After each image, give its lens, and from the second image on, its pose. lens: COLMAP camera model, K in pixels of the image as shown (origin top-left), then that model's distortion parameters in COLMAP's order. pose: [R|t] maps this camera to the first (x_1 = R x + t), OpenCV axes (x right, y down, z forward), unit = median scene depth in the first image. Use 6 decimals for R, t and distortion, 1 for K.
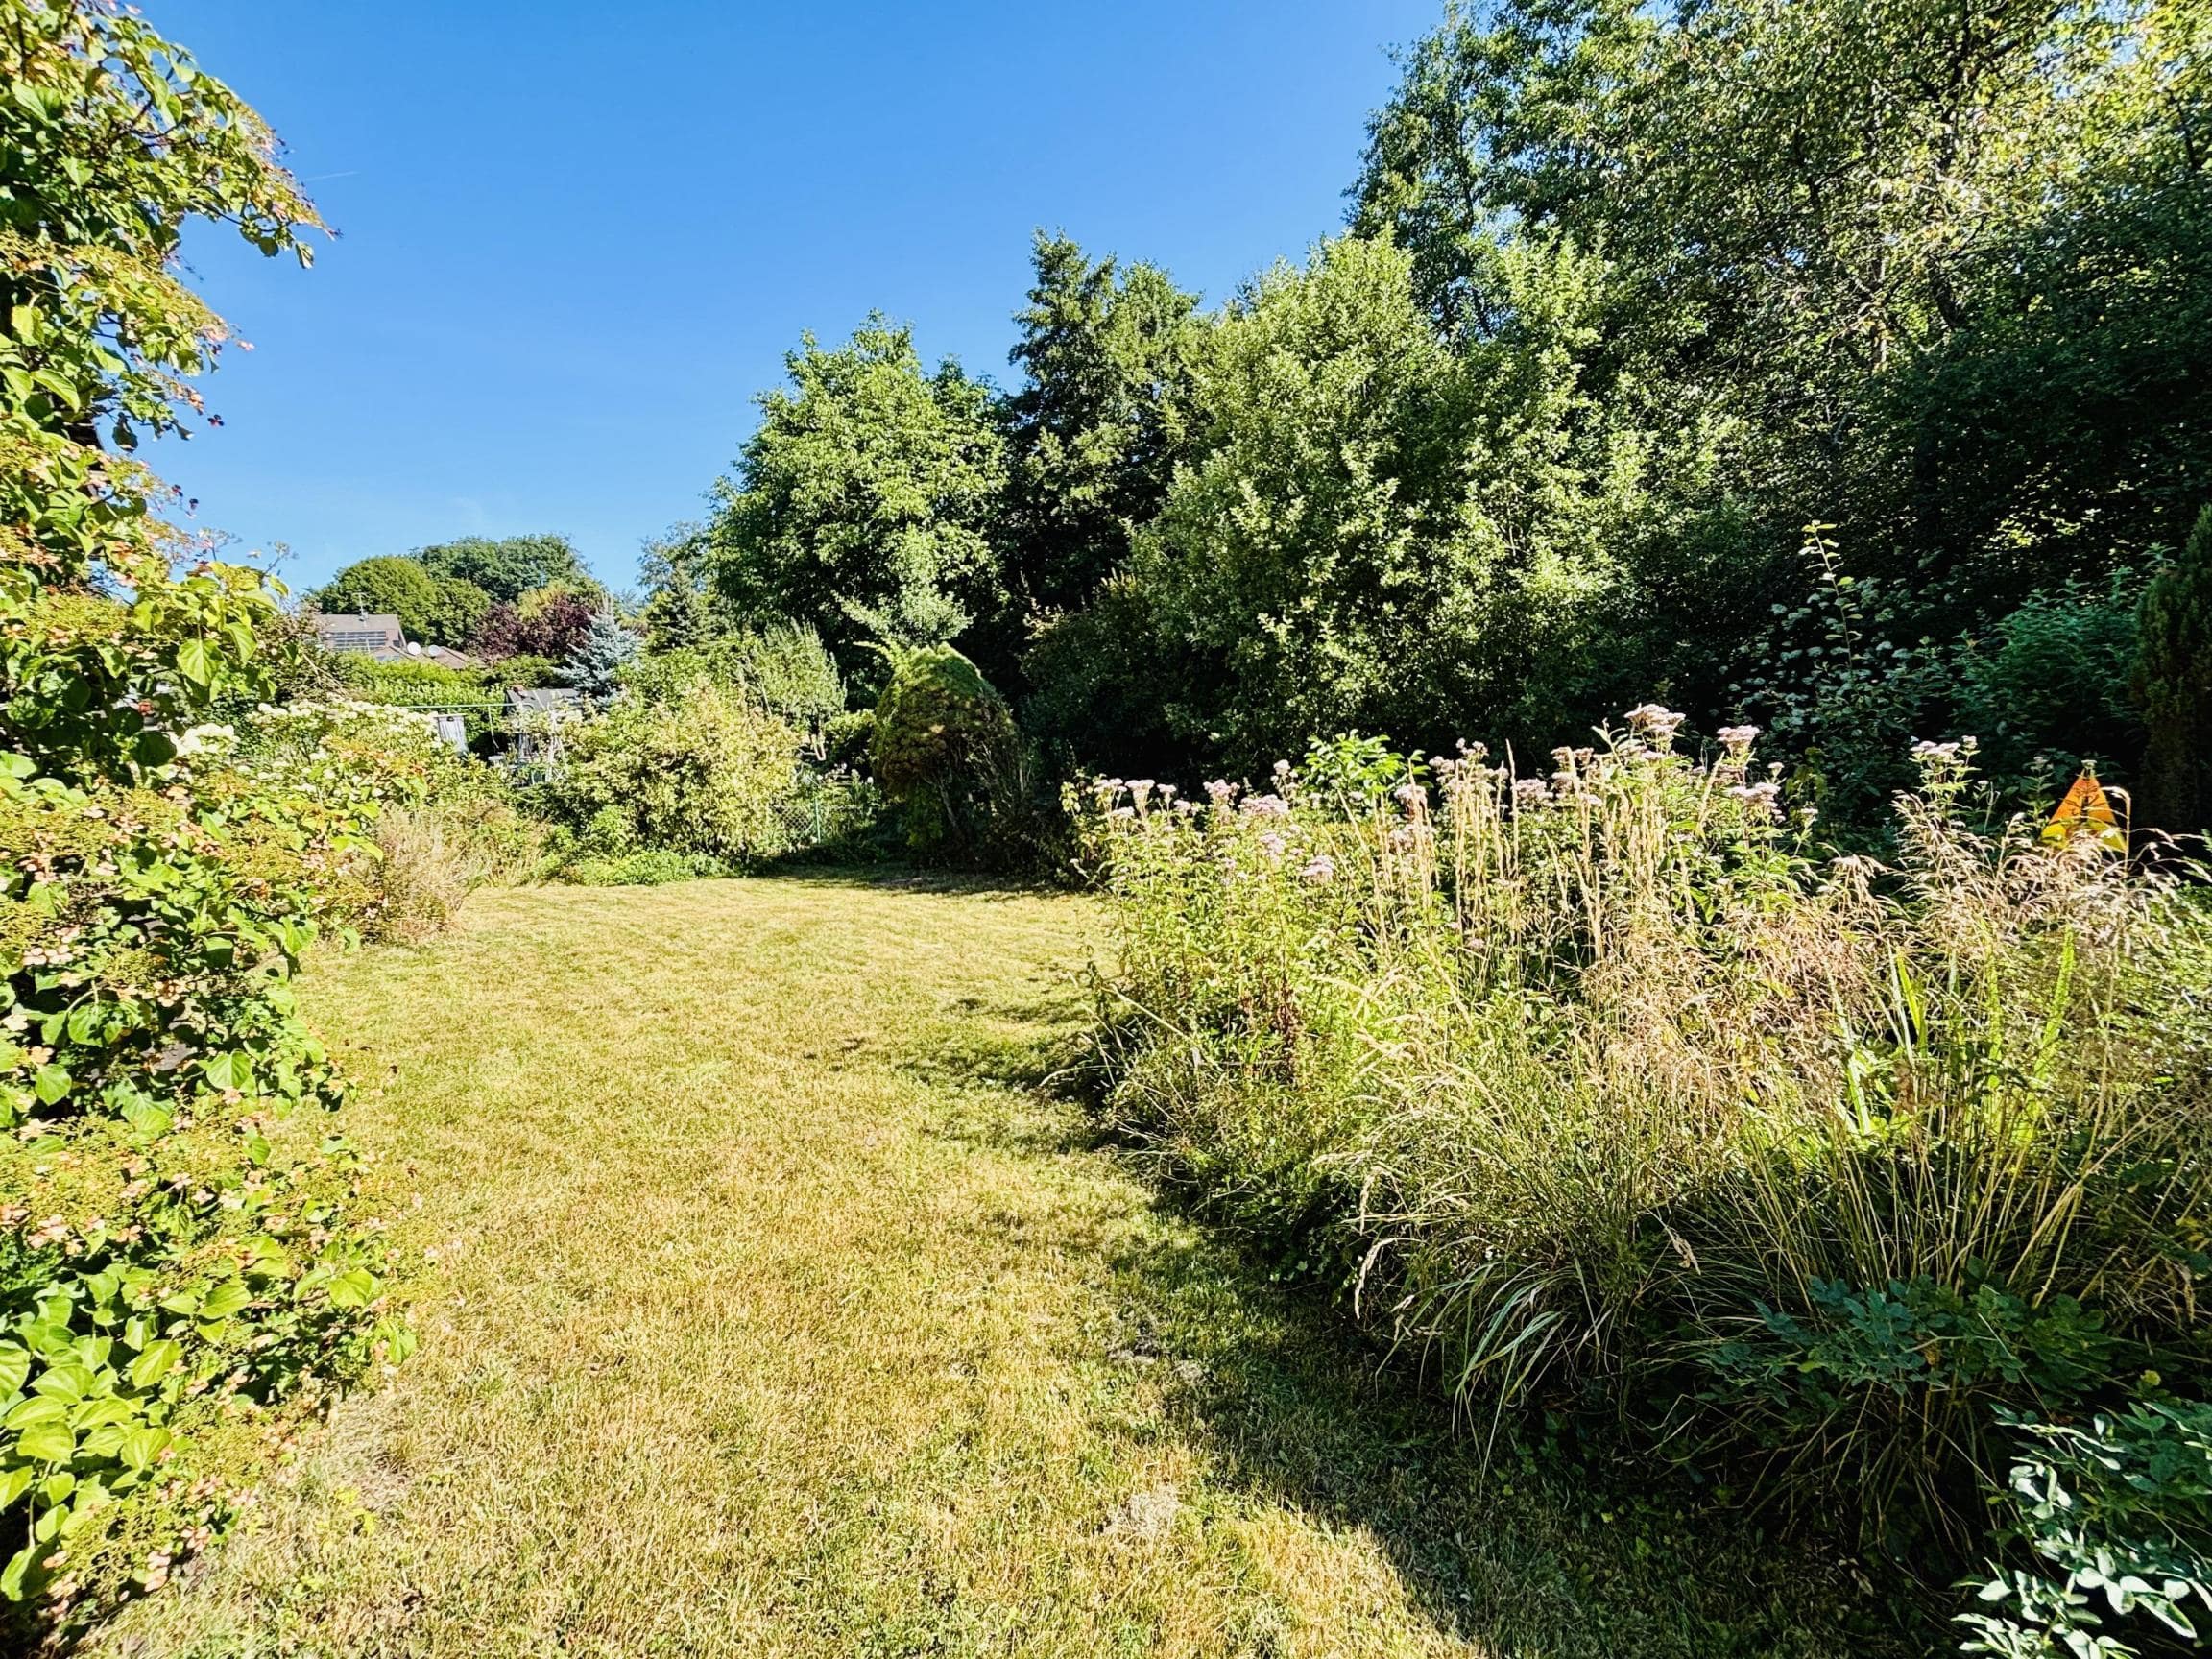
lens RADIAL K [[943.7, 0, 1102.7], [0, 943.7, 824.1], [0, 0, 1]] dist [-0.011538, 0.000054]
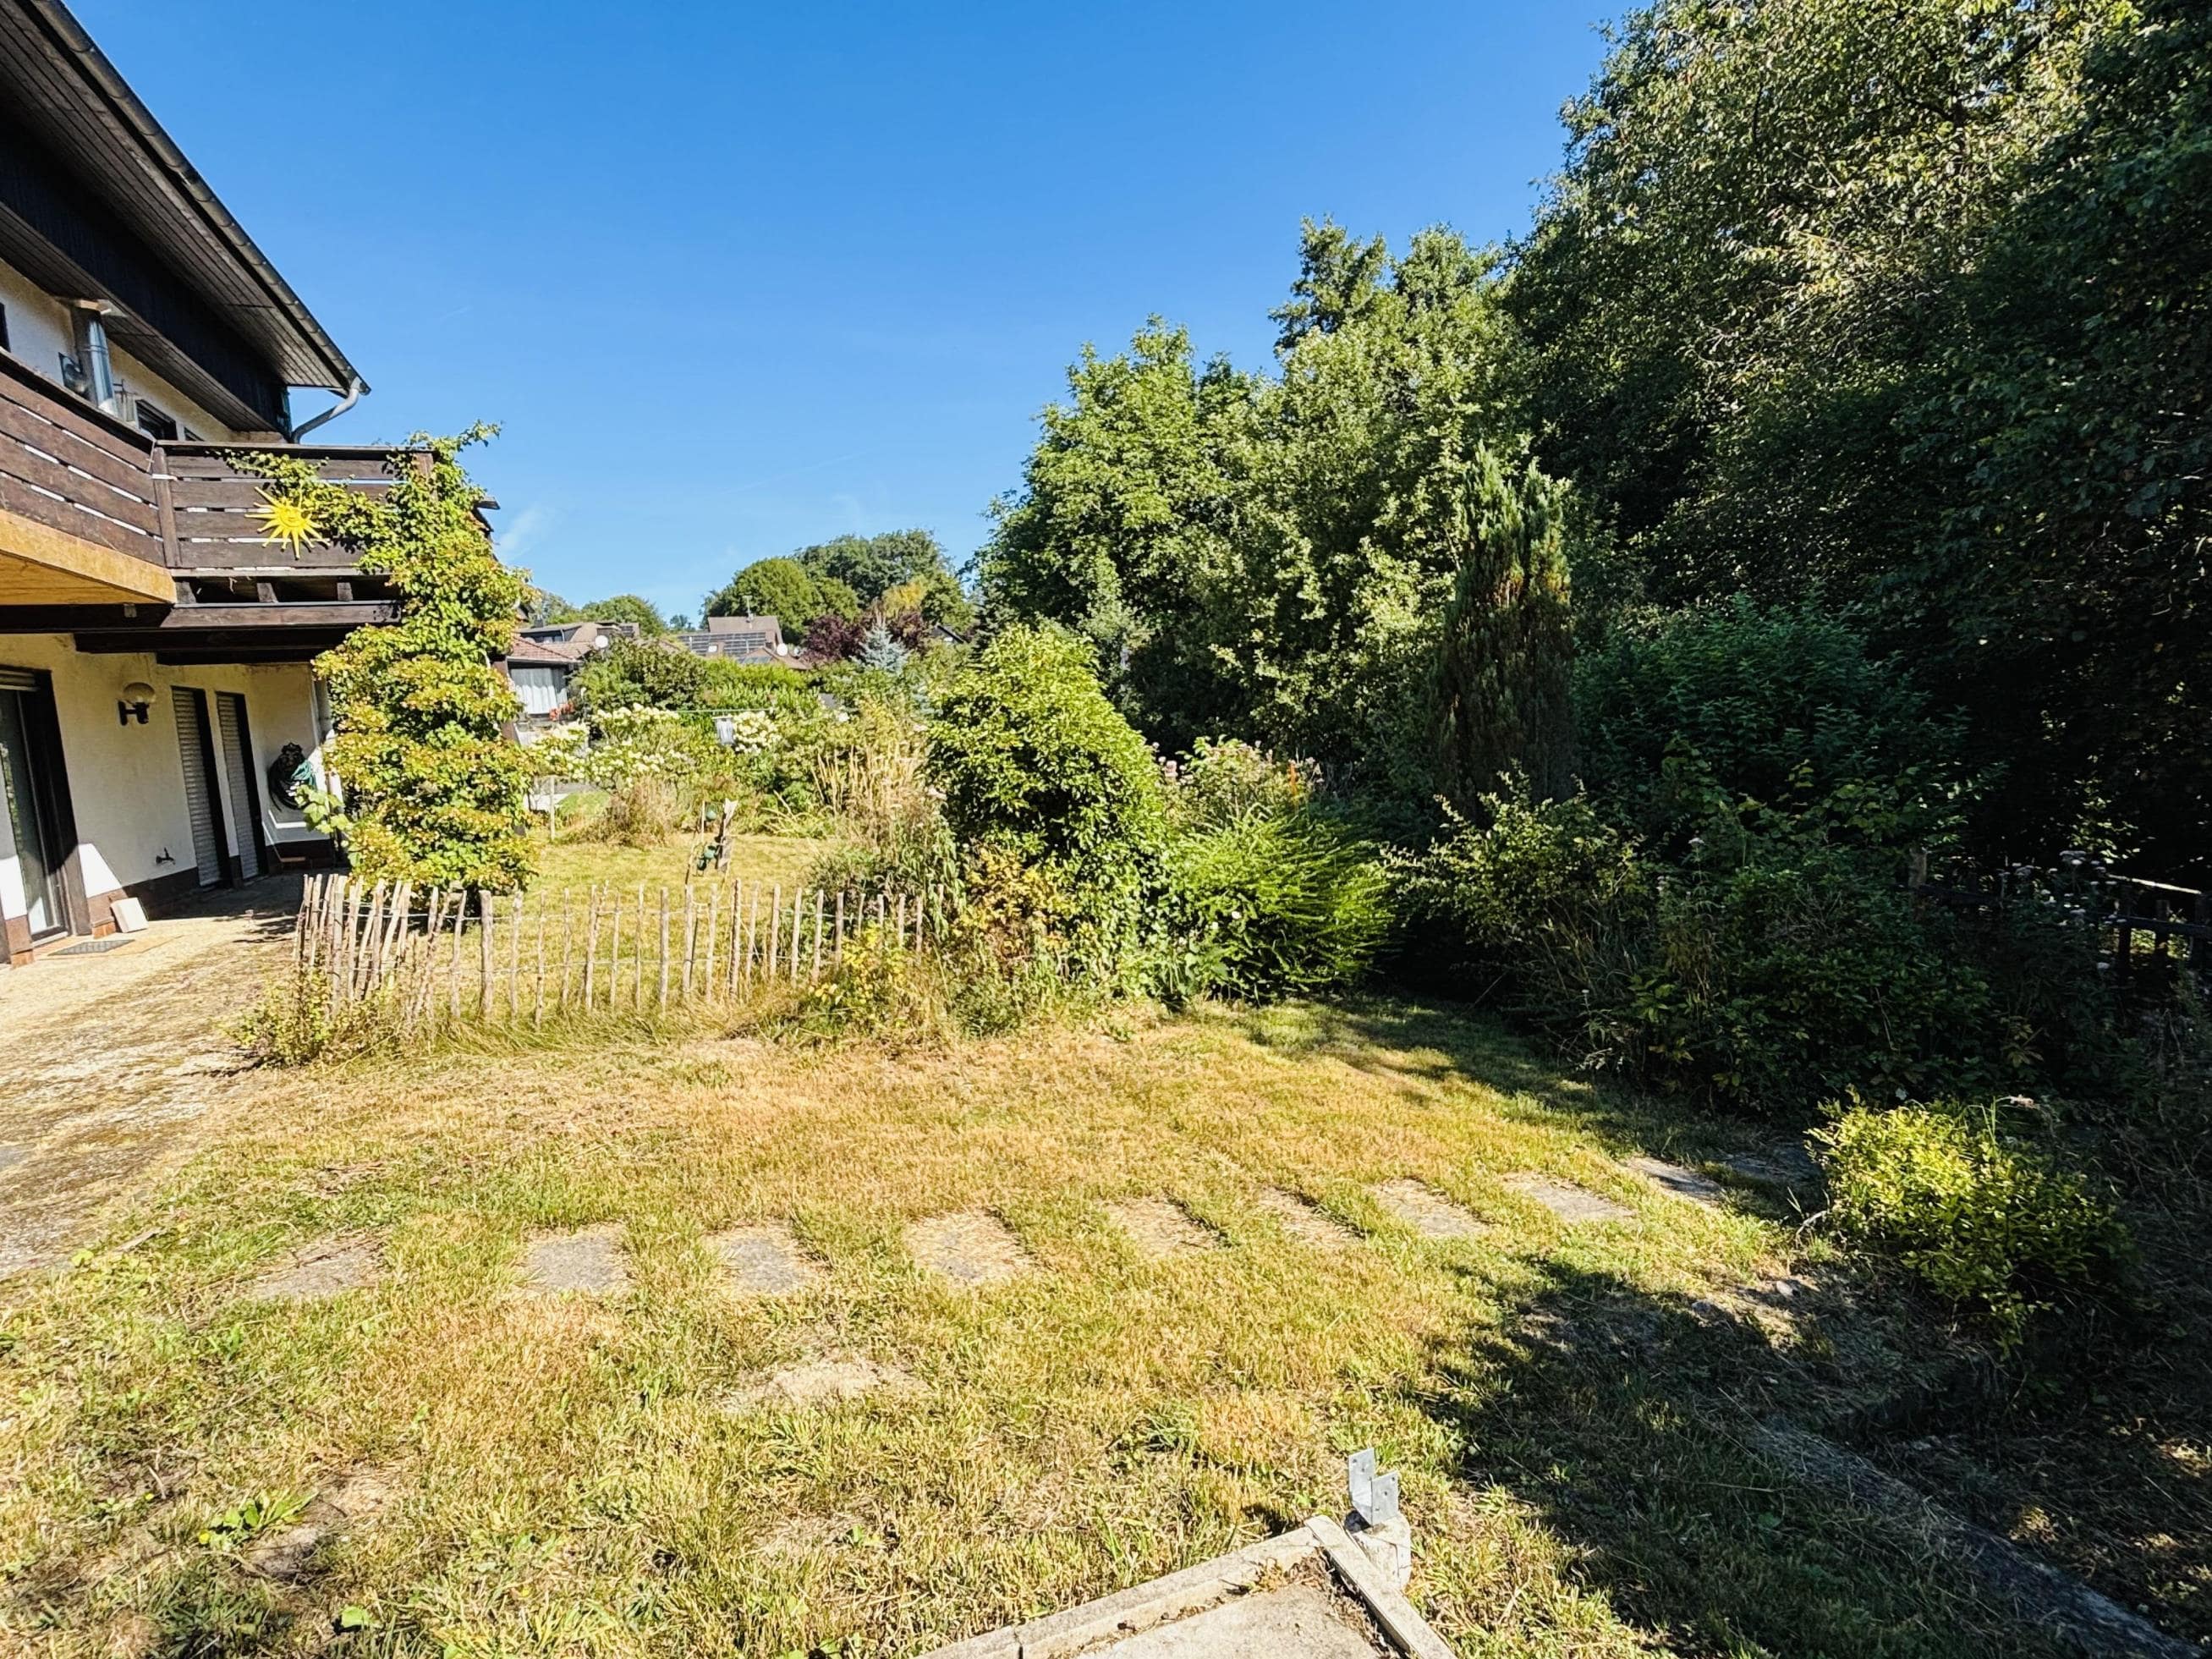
lens RADIAL K [[1093.2, 0, 1107.4], [0, 1093.2, 832.8], [0, 0, 1]] dist [-0.000958, -0.000212]
pose [[0.939096, 0.041485, -0.341142, 0.154449], [-0.044038, 0.999030, 0.000260, 0.011464], [0.340822, 0.014778, 0.940012, -0.126679]]
